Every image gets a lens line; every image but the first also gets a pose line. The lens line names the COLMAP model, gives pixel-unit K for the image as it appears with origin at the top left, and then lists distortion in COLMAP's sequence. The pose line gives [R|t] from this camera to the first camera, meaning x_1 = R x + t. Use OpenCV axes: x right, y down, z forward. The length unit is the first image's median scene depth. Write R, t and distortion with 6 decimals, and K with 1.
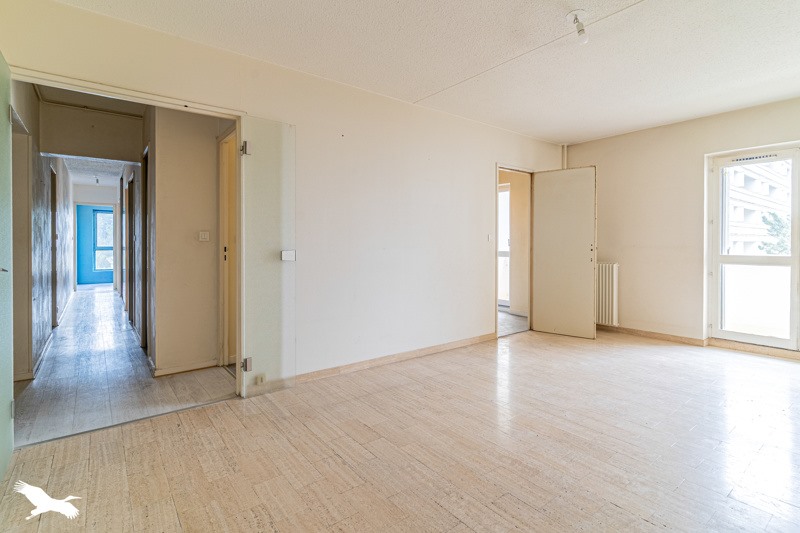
lens RADIAL K [[392.9, 0, 394.4], [0, 392.9, 247.1], [0, 0, 1]] dist [0.001819, 0.000165]
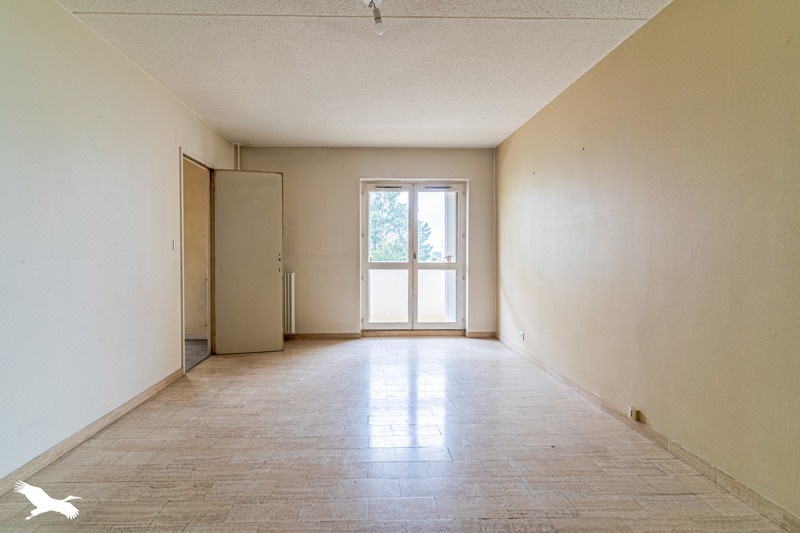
lens RADIAL K [[390.8, 0, 382.2], [0, 390.8, 261.9], [0, 0, 1]] dist [0.001924, 0.000863]
pose [[0.584438, -0.016833, 0.811264, -0.148679], [0.006268, 0.999849, 0.016230, -0.000970], [-0.811414, -0.004401, 0.584455, 0.259042]]
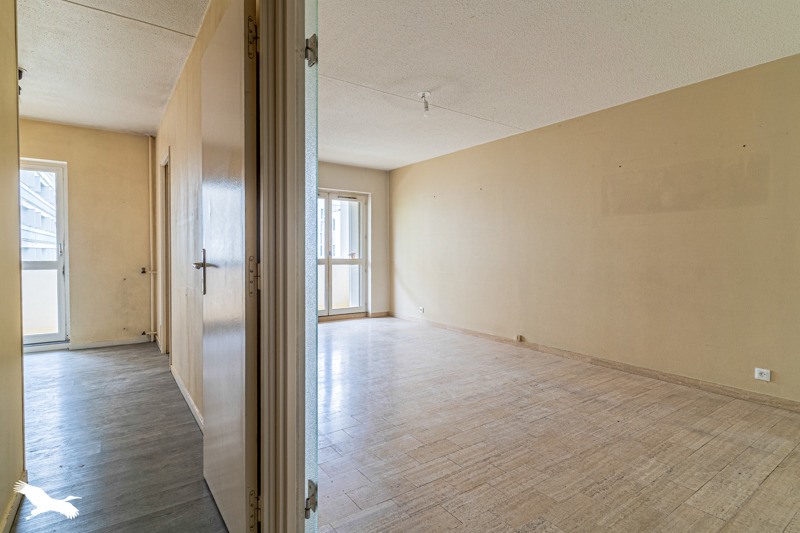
lens RADIAL K [[393.8, 0, 400.9], [0, 393.8, 260.0], [0, 0, 1]] dist [-0.001189, -0.000013]
pose [[0.039106, -0.019887, 0.999037, -0.575272], [0.004305, 0.999796, 0.019733, -0.002193], [-0.999226, 0.003529, 0.039184, 0.586429]]
